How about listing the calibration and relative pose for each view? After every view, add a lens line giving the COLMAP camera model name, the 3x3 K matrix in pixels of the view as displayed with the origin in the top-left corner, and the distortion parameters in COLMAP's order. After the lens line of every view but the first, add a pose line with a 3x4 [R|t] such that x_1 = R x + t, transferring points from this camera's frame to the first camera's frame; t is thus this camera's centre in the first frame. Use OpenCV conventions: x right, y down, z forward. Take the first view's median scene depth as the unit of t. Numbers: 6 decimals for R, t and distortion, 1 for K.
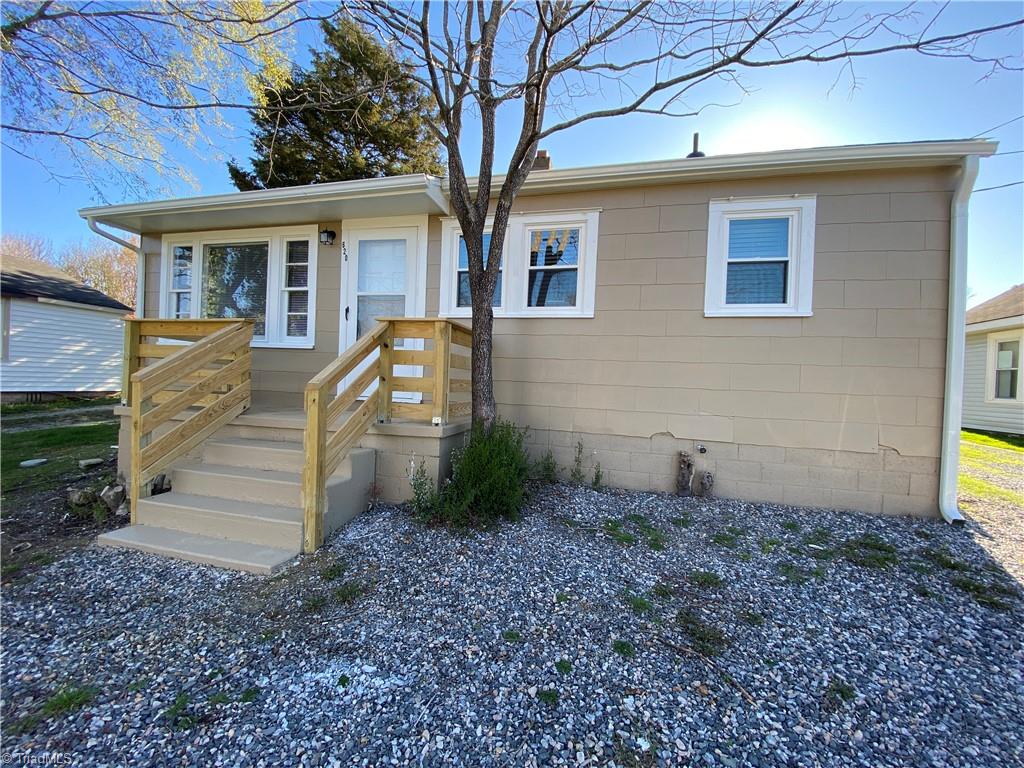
lens RADIAL K [[411.2, 0, 512.0], [0, 411.2, 384.0], [0, 0, 1]] dist [0.018106, -0.019754]
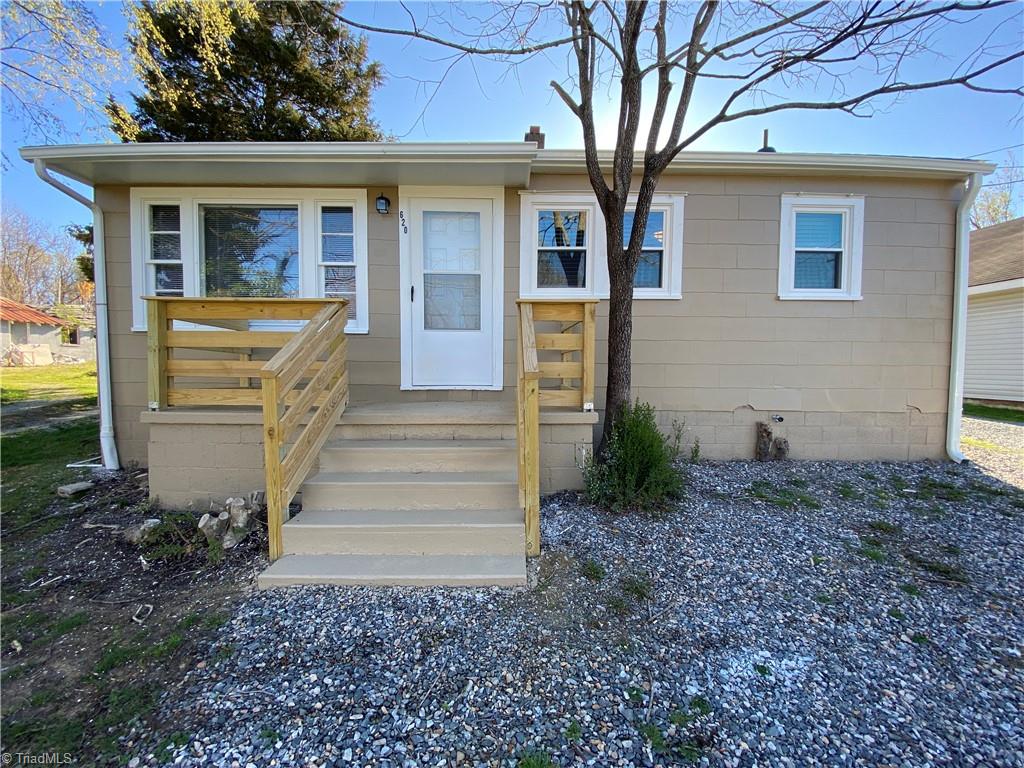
lens RADIAL K [[411.2, 0, 512.0], [0, 411.2, 384.0], [0, 0, 1]] dist [0.018106, -0.019754]
pose [[0.968408, -0.043333, 0.245577, -0.534960], [0.032512, 0.998320, 0.047951, -0.013766], [-0.247242, -0.038452, 0.968190, 0.097646]]
